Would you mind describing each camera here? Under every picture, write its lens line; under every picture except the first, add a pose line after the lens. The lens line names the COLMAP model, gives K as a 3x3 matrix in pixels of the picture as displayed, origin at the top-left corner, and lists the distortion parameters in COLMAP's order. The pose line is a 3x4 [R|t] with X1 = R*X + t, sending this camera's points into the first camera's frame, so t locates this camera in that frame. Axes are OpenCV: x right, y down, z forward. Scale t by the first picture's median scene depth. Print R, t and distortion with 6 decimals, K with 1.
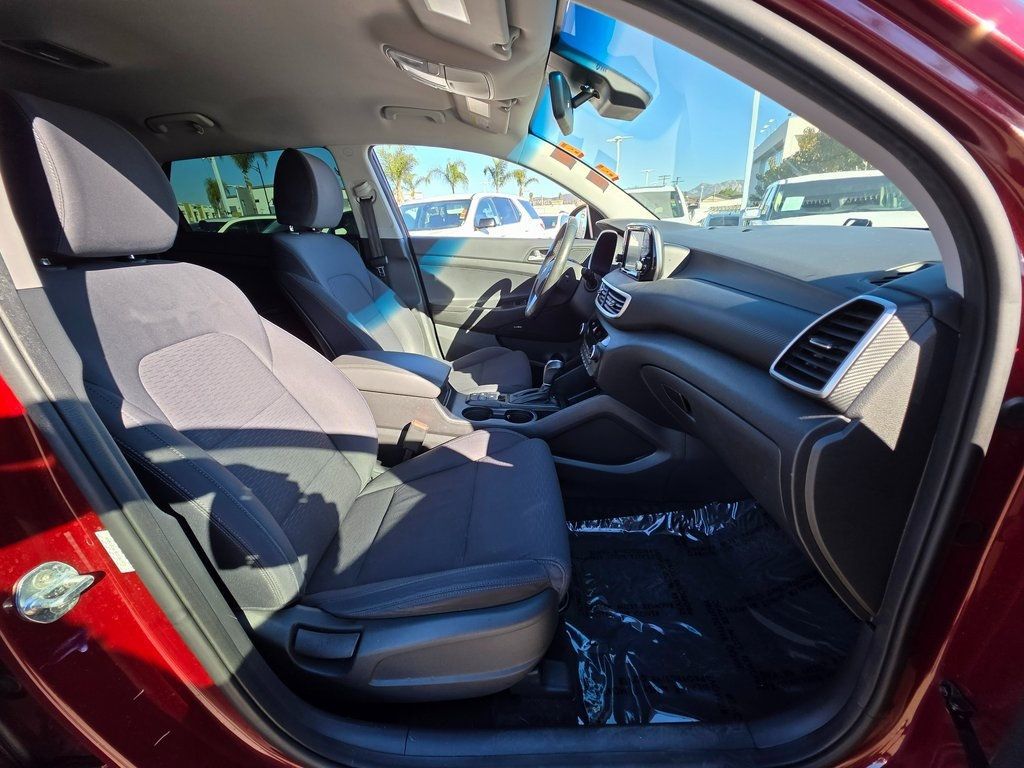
lens RADIAL K [[402.3, 0, 512.8], [0, 402.3, 384.8], [0, 0, 1]] dist [0.002508, -0.000262]
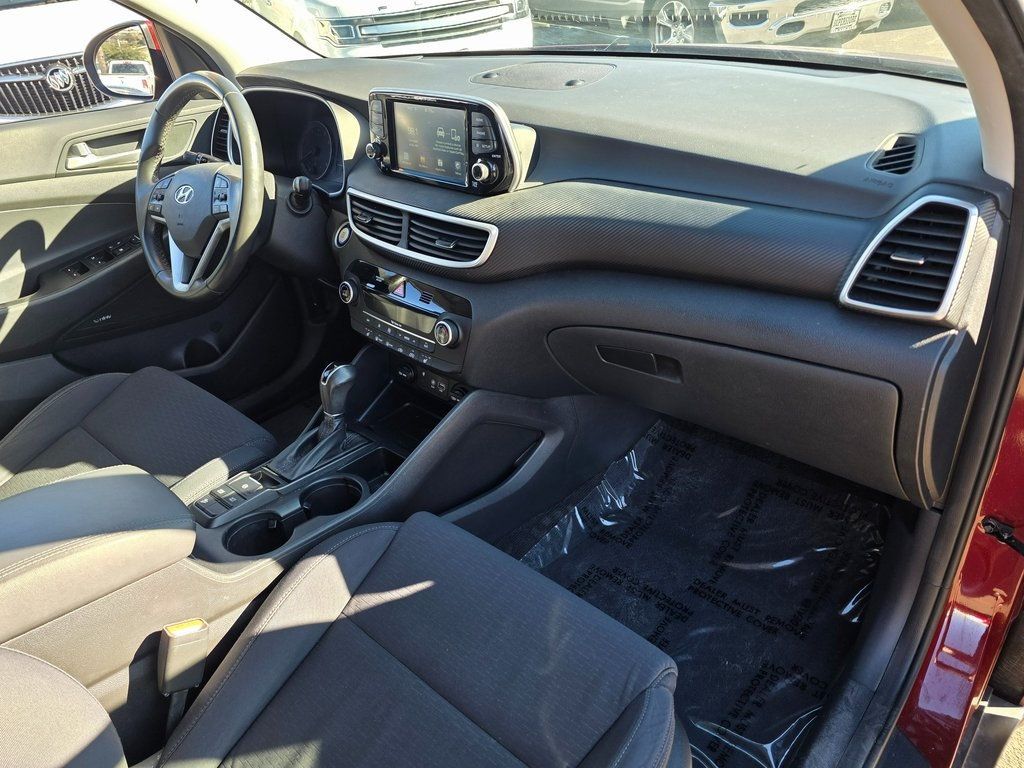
lens RADIAL K [[717.4, 0, 511.2], [0, 717.4, 386.0], [0, 0, 1]] dist [0.045214, -0.025841]
pose [[0.673258, -0.405965, 0.617994, -0.451117], [0.328927, 0.912980, 0.241402, -0.257198], [-0.662216, 0.040749, 0.748204, 0.201268]]
